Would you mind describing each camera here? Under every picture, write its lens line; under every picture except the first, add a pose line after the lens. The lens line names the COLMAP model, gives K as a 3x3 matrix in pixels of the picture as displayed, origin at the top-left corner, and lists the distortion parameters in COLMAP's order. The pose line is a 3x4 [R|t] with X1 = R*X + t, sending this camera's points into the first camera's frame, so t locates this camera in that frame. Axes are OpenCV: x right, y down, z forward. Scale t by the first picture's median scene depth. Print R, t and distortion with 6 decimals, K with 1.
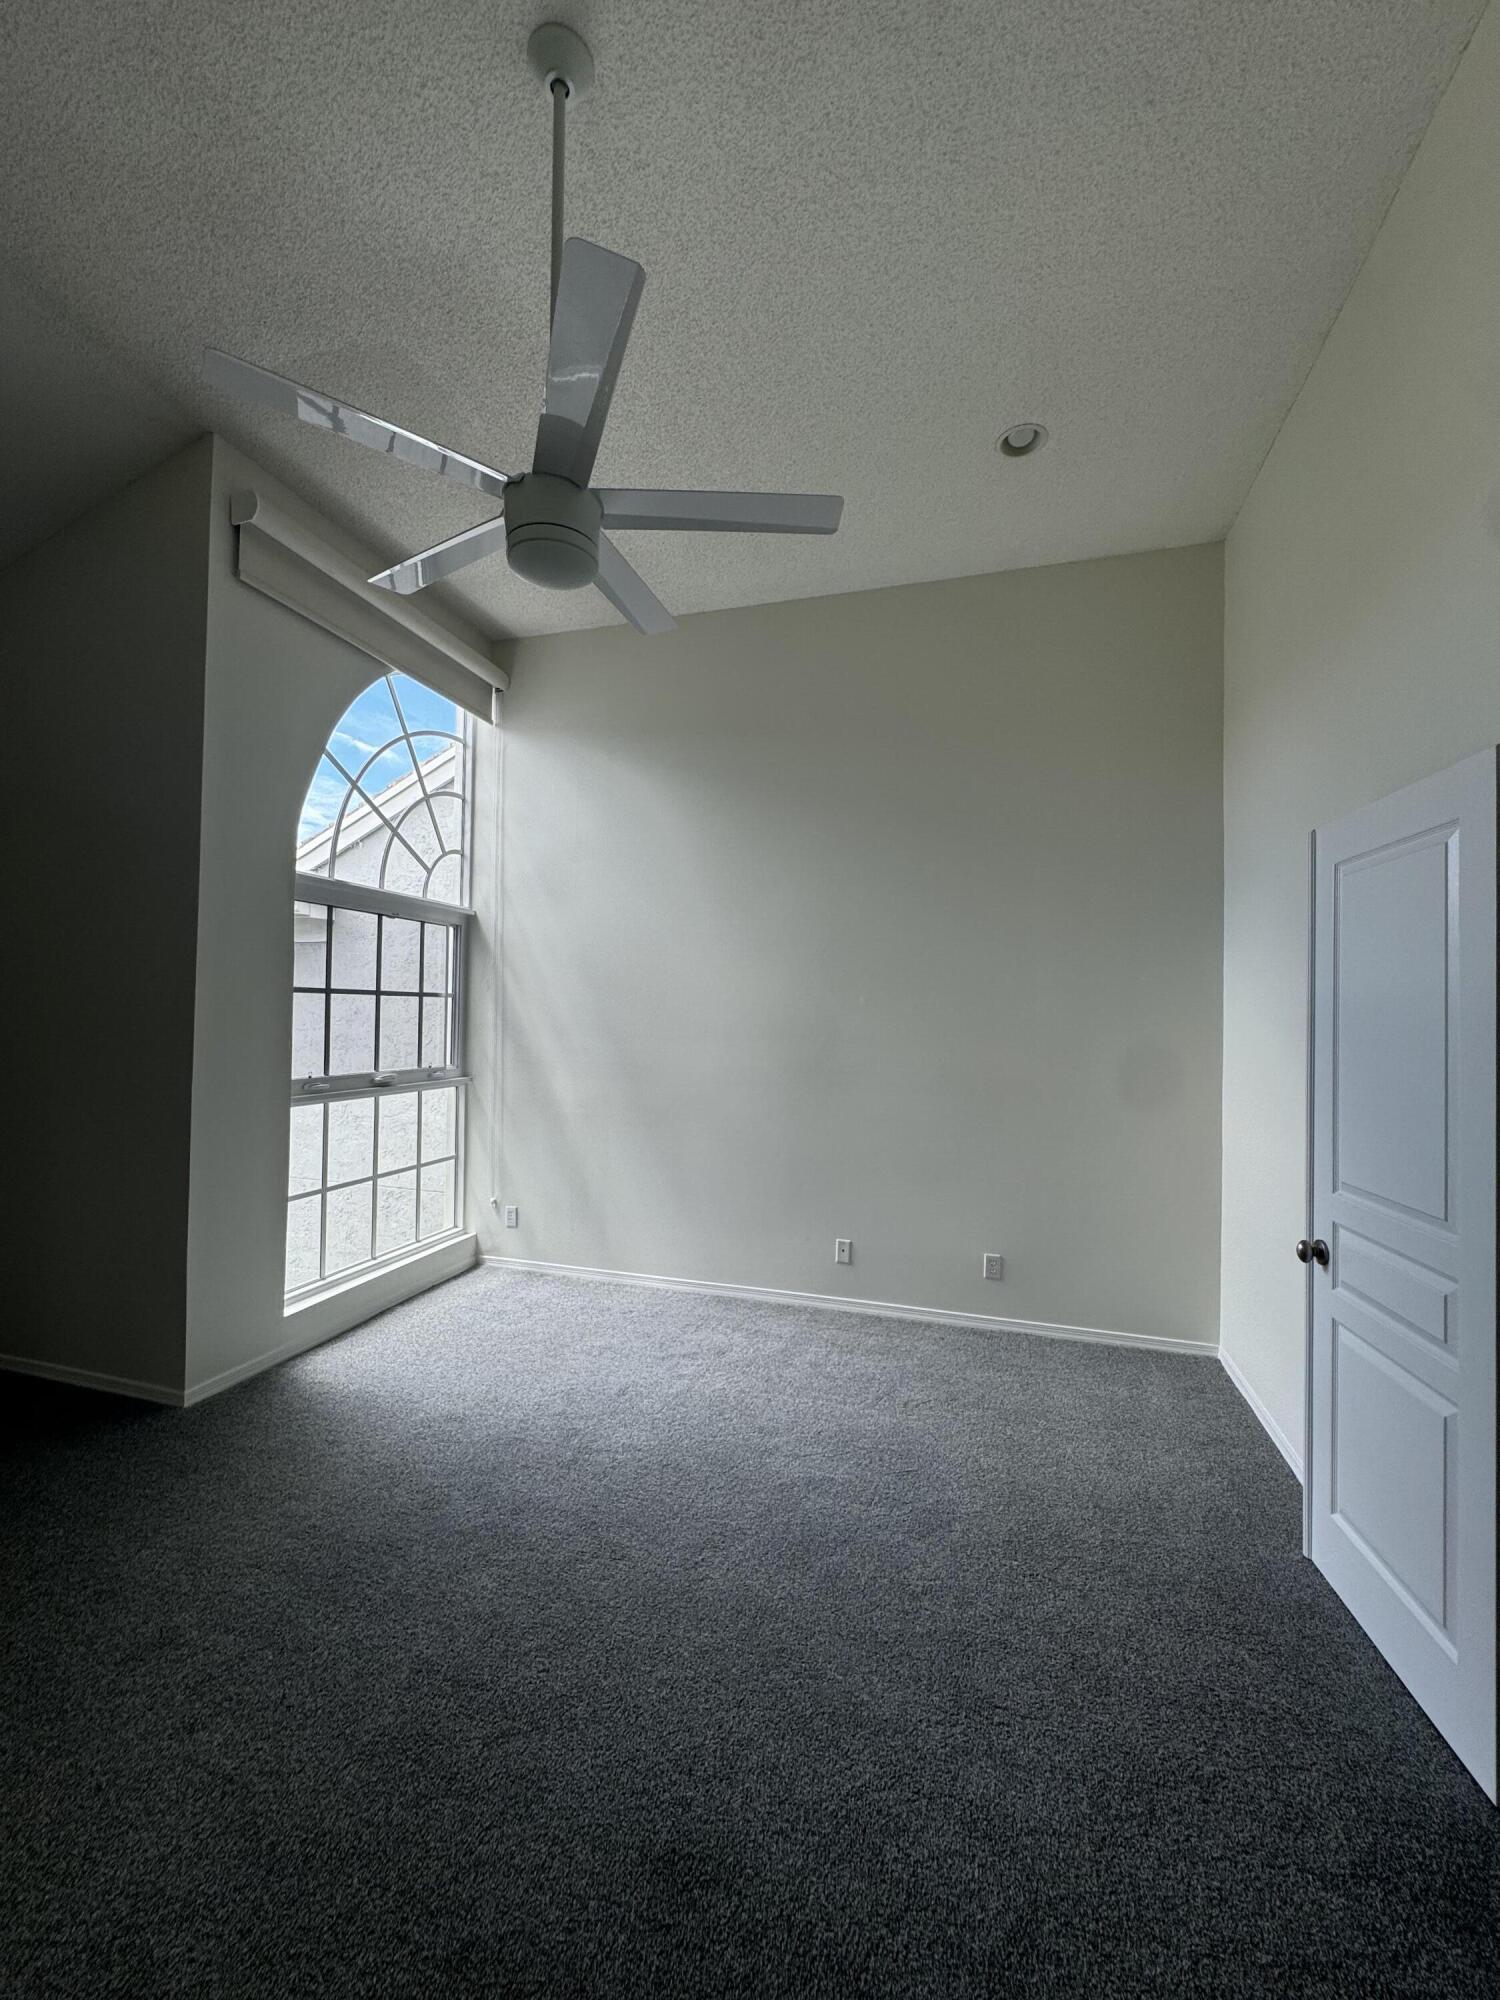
lens RADIAL K [[803.8, 0, 747.7], [0, 803.8, 999.7], [0, 0, 1]] dist [0.015588, -0.000034]
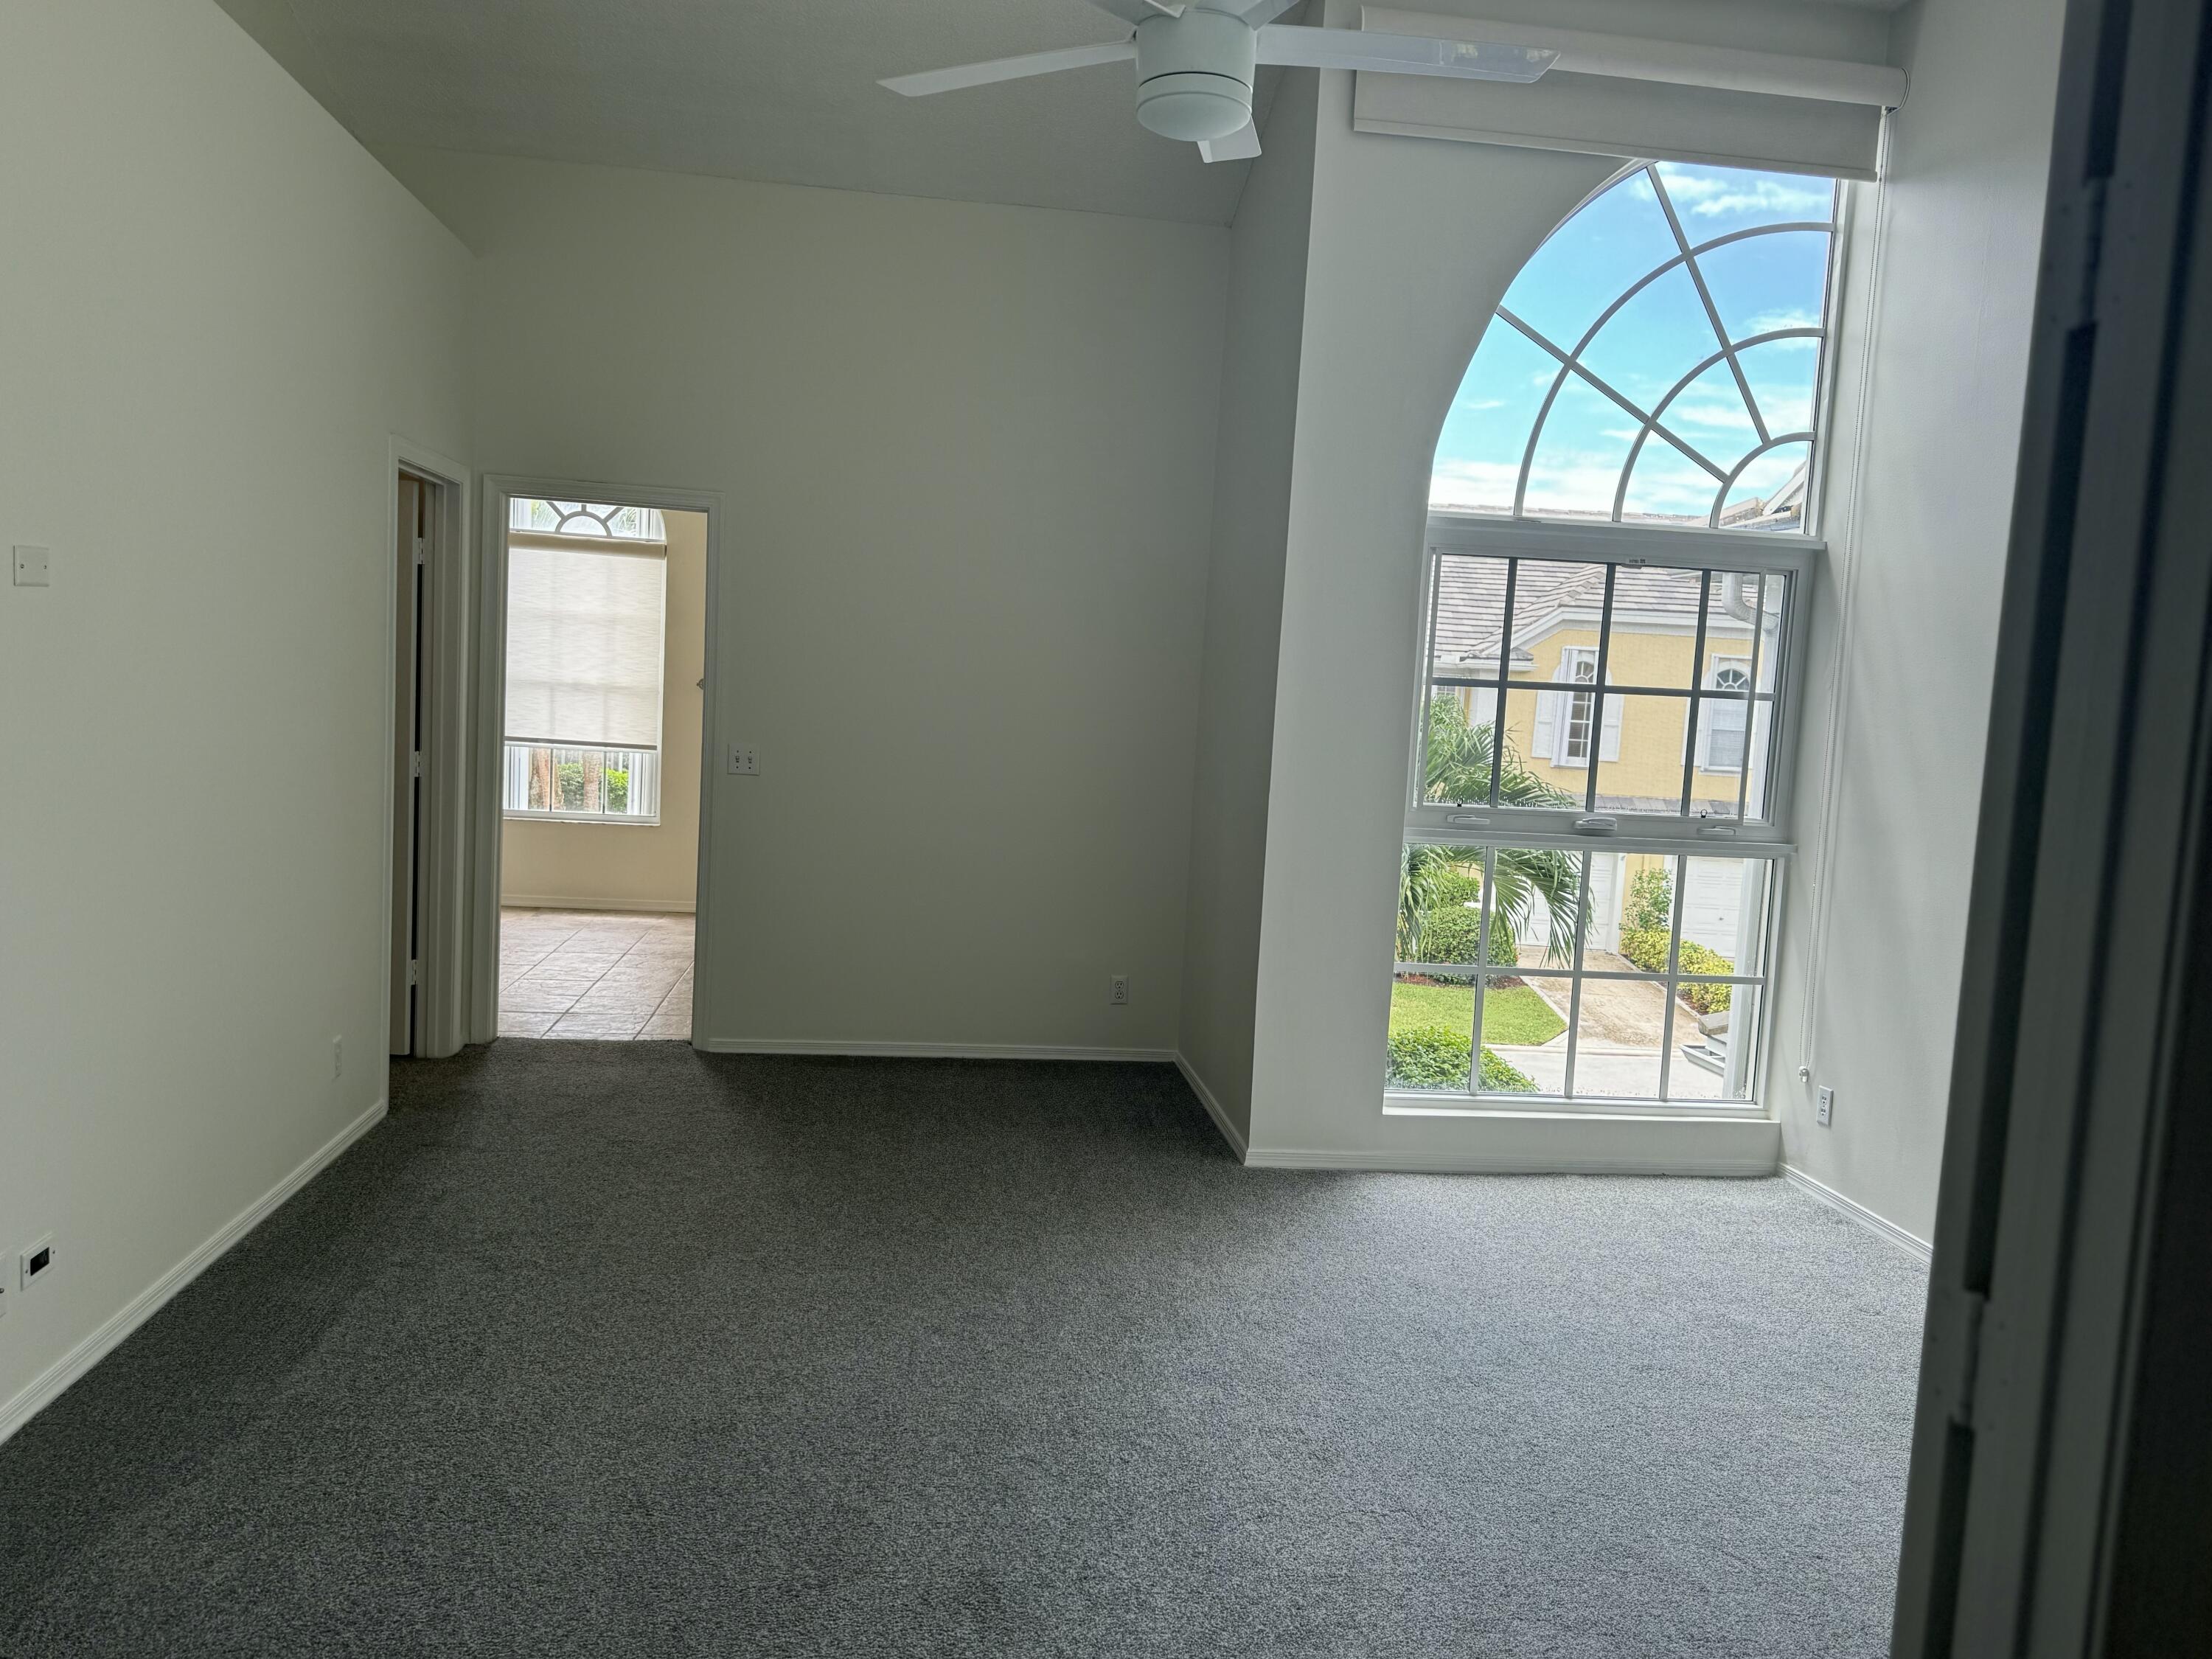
lens RADIAL K [[1600.2, 0, 1124.4], [0, 1600.2, 836.3], [0, 0, 1]] dist [0.041823, -0.014026]
pose [[0.416265, 0.089195, -0.904858, 0.500280], [-0.032303, 0.995999, 0.083319, 0.013103], [0.908669, -0.005453, 0.417481, 0.122393]]
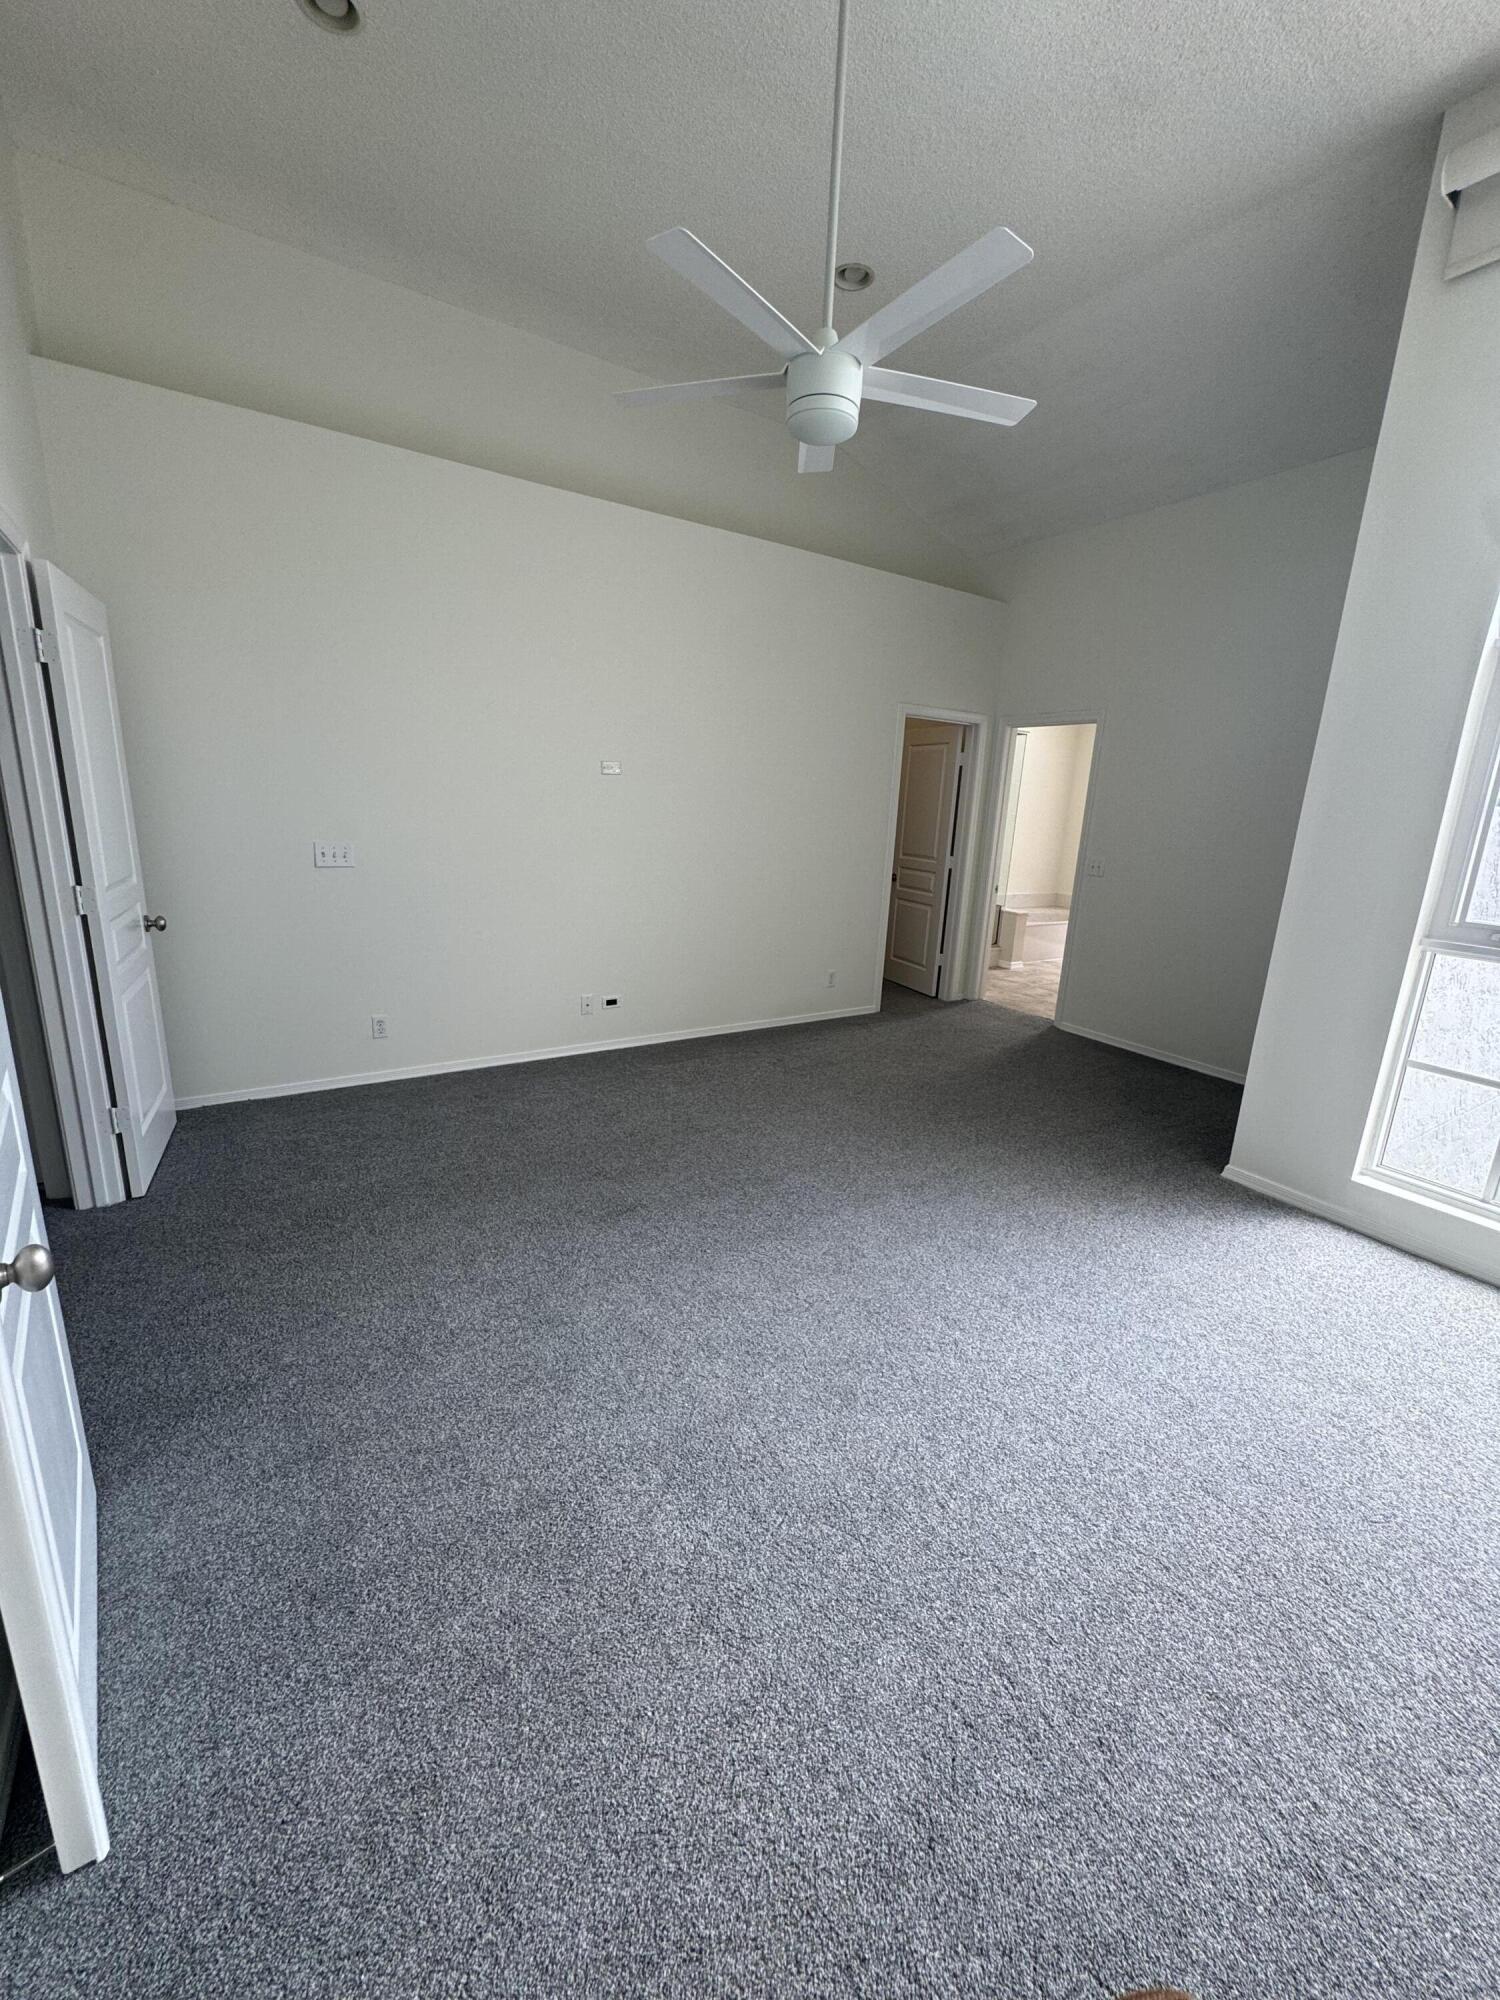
lens RADIAL K [[803.8, 0, 750.9], [0, 803.8, 1000.3], [0, 0, 1]] dist [0.015588, -0.000034]
pose [[-0.646981, 0.141286, -0.749302, 0.376152], [-0.039763, 0.975095, 0.218195, 0.024351], [0.761469, 0.170963, -0.625250, 0.781376]]
